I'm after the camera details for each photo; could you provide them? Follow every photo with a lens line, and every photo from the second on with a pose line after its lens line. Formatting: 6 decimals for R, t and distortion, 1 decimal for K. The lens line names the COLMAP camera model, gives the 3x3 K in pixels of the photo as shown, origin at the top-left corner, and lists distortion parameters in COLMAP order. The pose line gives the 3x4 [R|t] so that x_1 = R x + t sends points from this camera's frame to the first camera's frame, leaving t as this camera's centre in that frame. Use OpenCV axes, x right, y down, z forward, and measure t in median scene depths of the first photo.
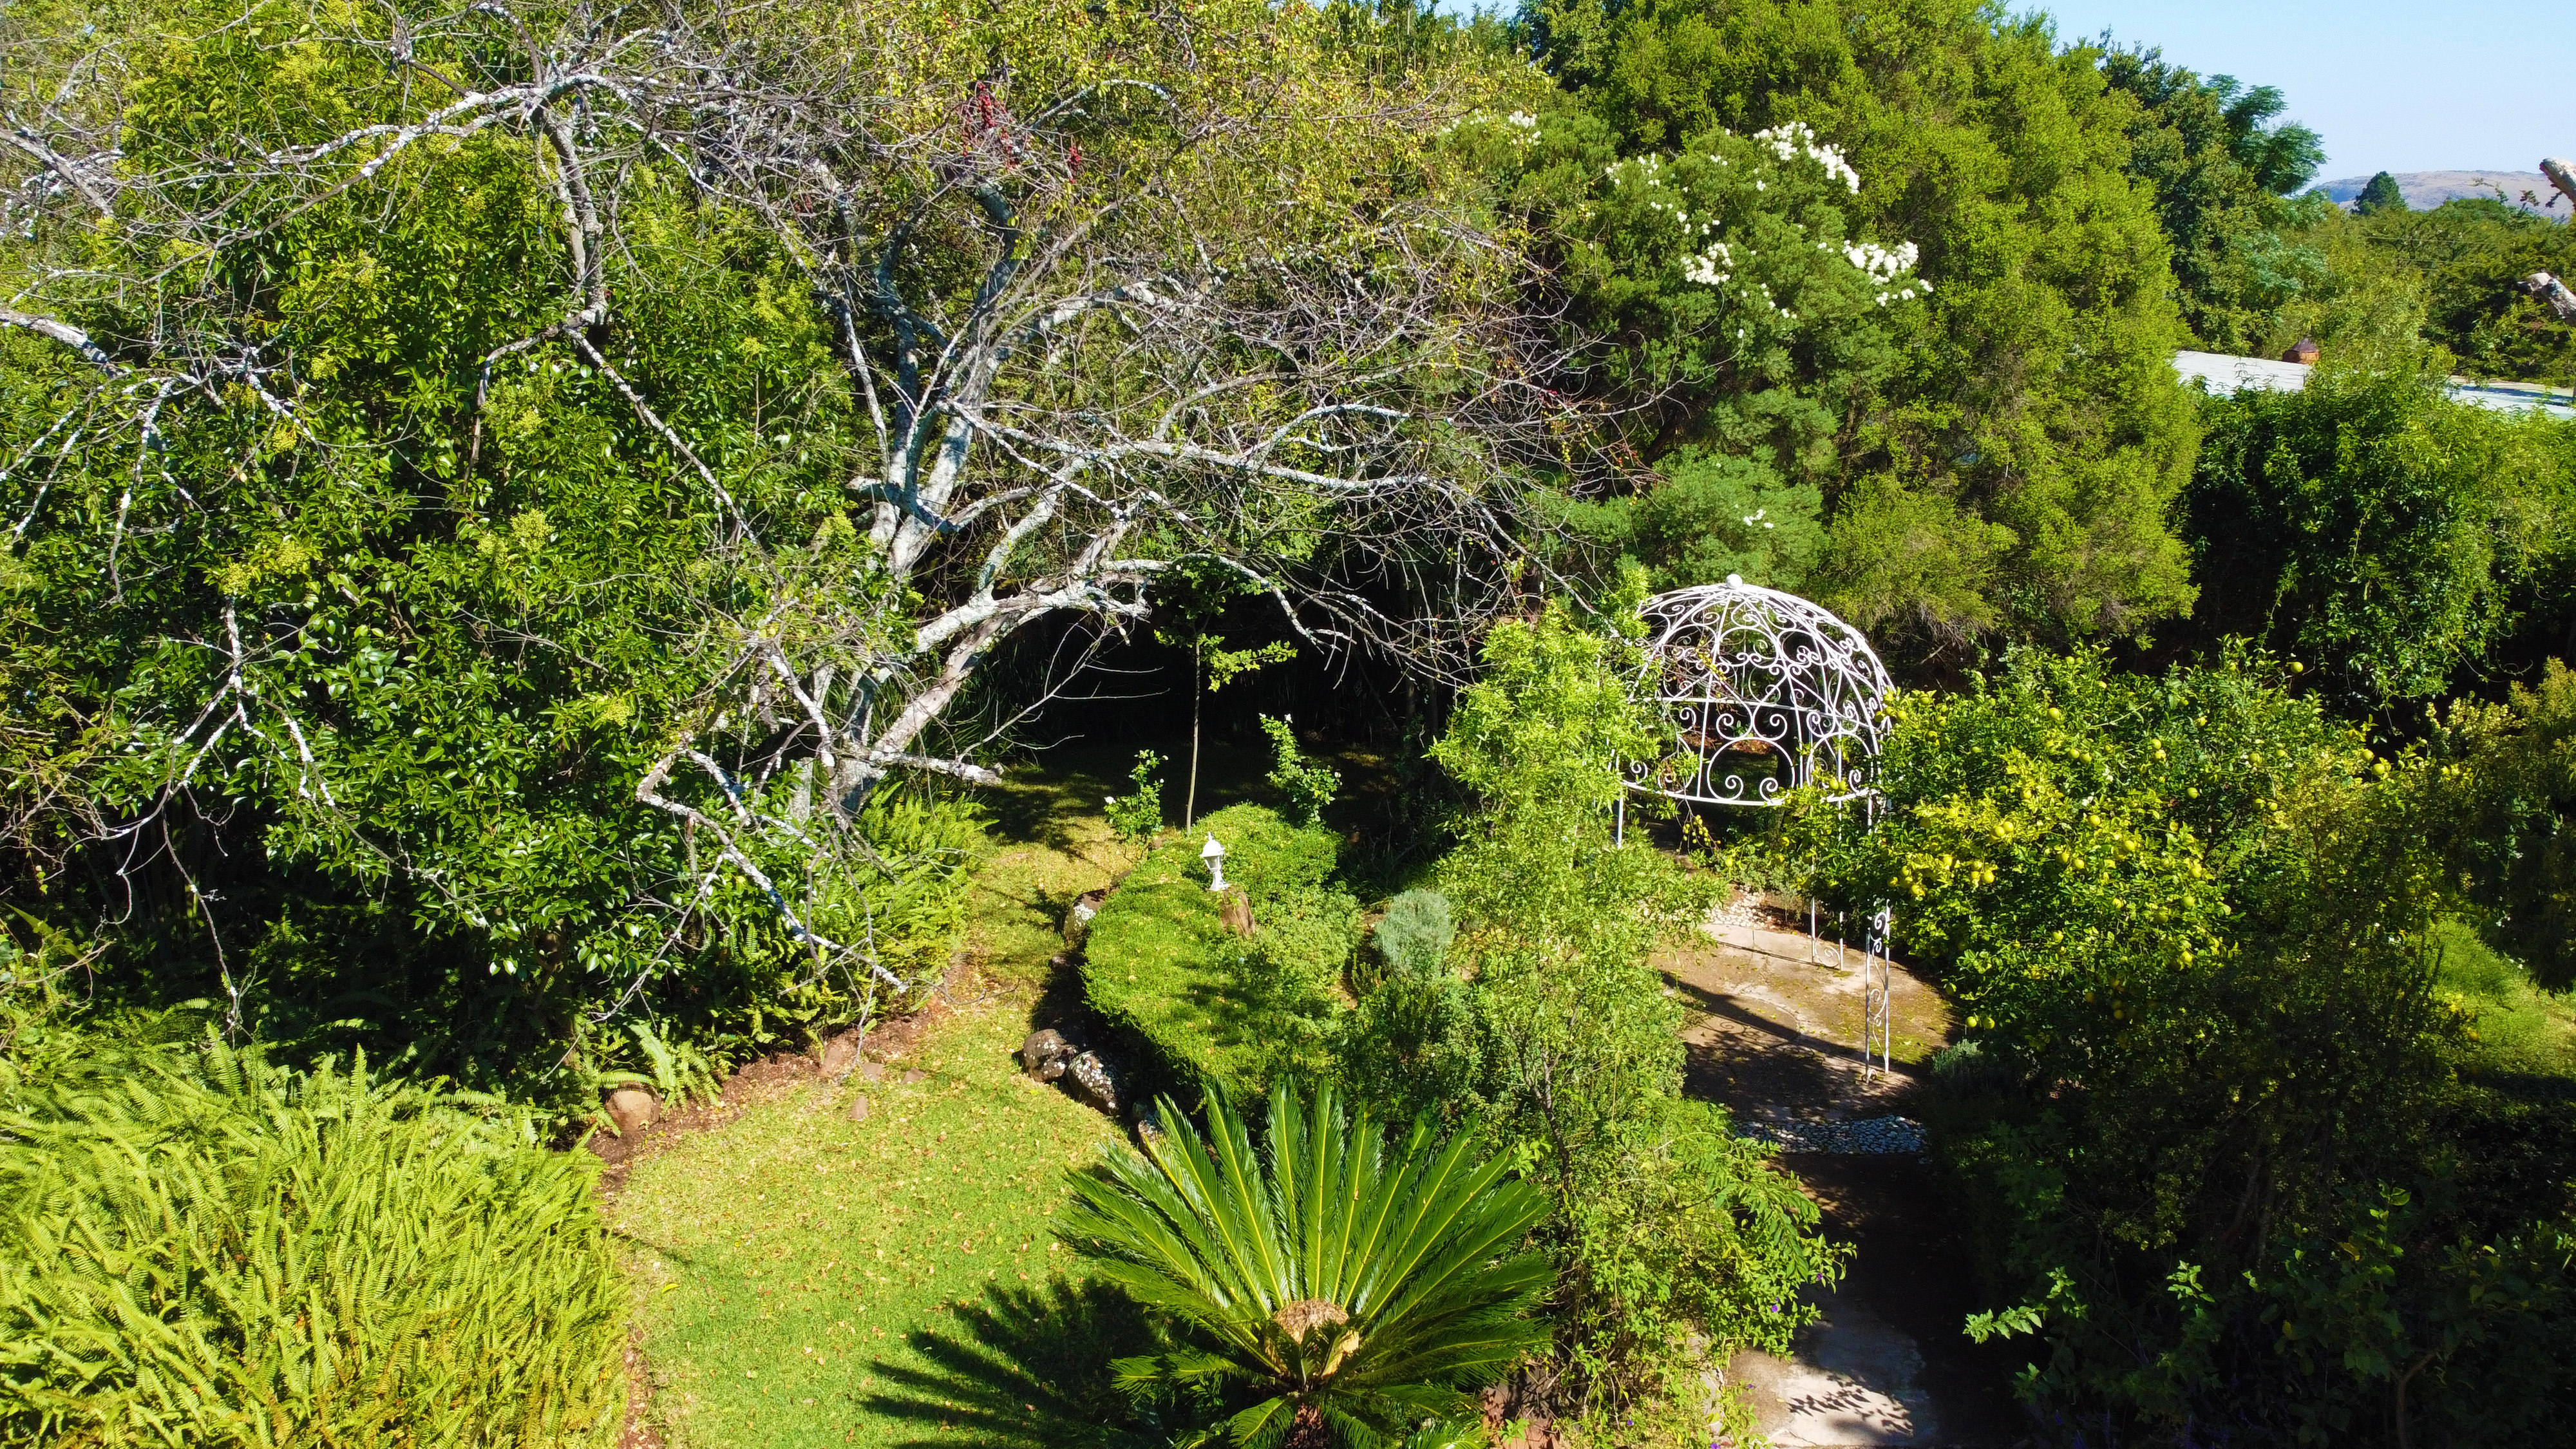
lens RADIAL K [[1948.3, 0, 1288.0], [0, 1948.3, 724.5], [0, 0, 1]] dist [-0.003090, 0.004160]
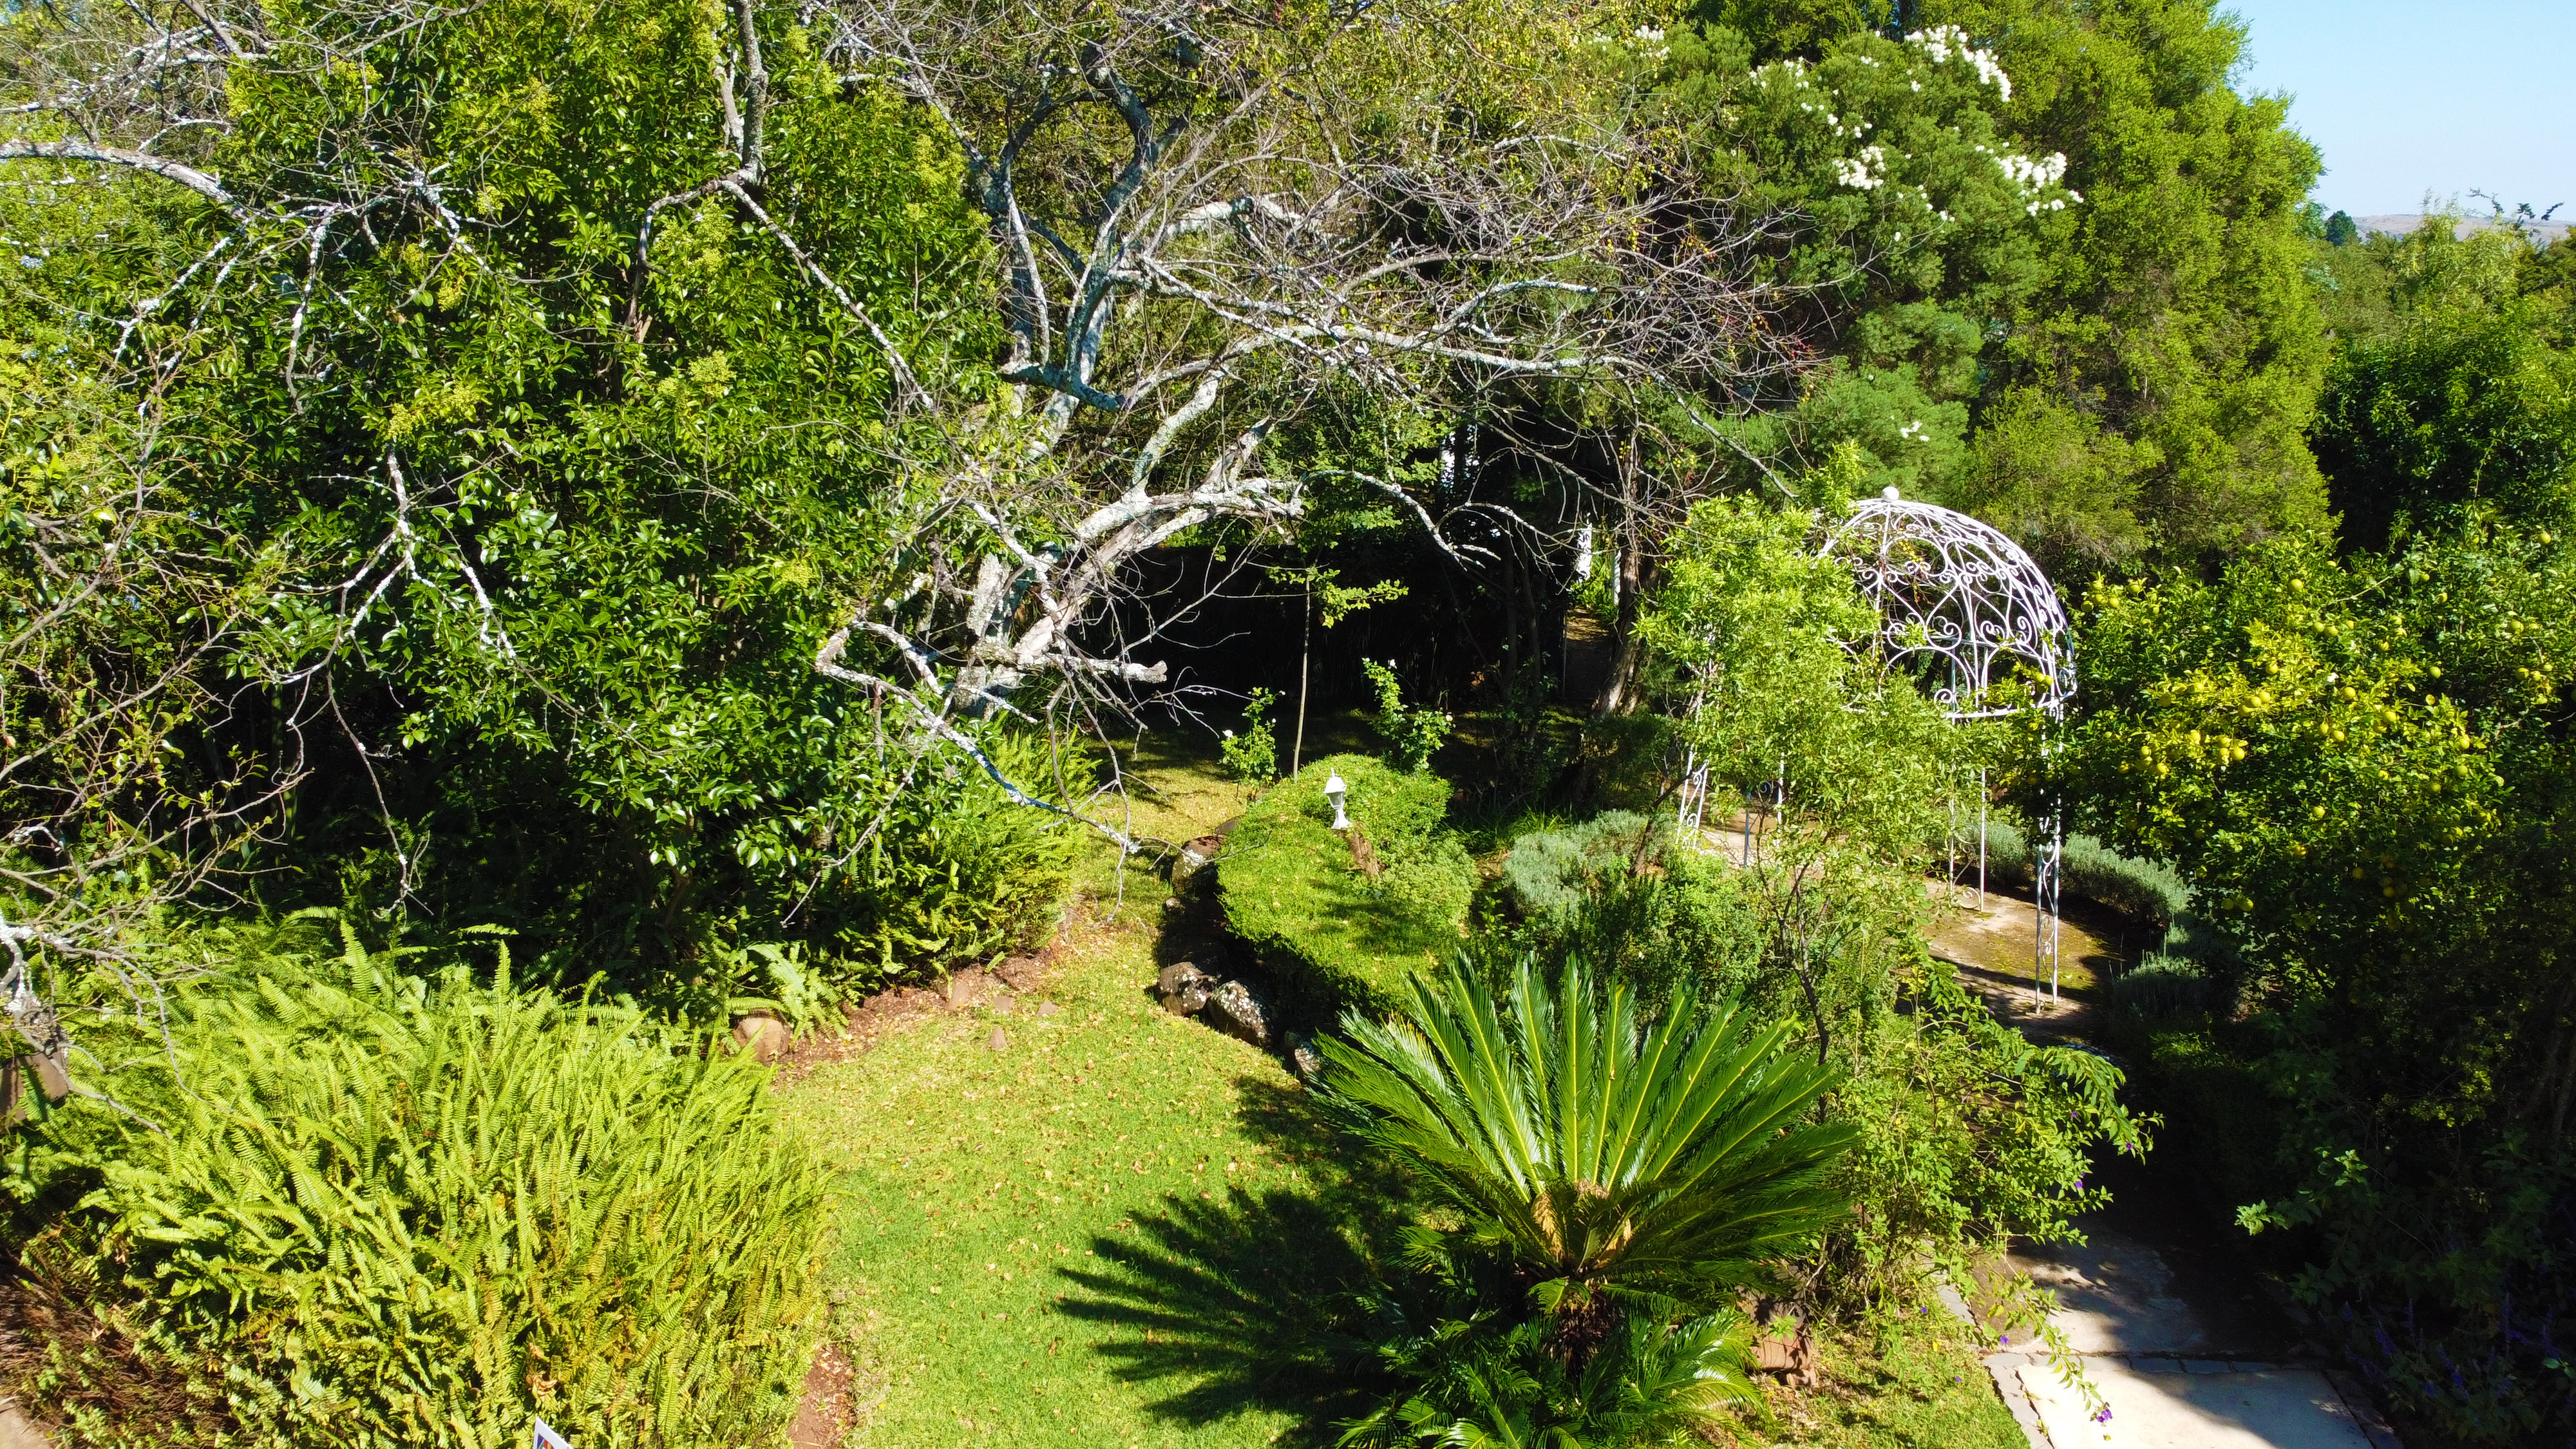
lens RADIAL K [[1948.3, 0, 1288.0], [0, 1948.3, 724.5], [0, 0, 1]] dist [-0.003090, 0.004160]
pose [[0.999790, -0.003822, 0.020122, -0.101970], [0.004285, 0.999725, -0.023039, 0.070020], [-0.020028, 0.023121, 0.999532, 0.049420]]
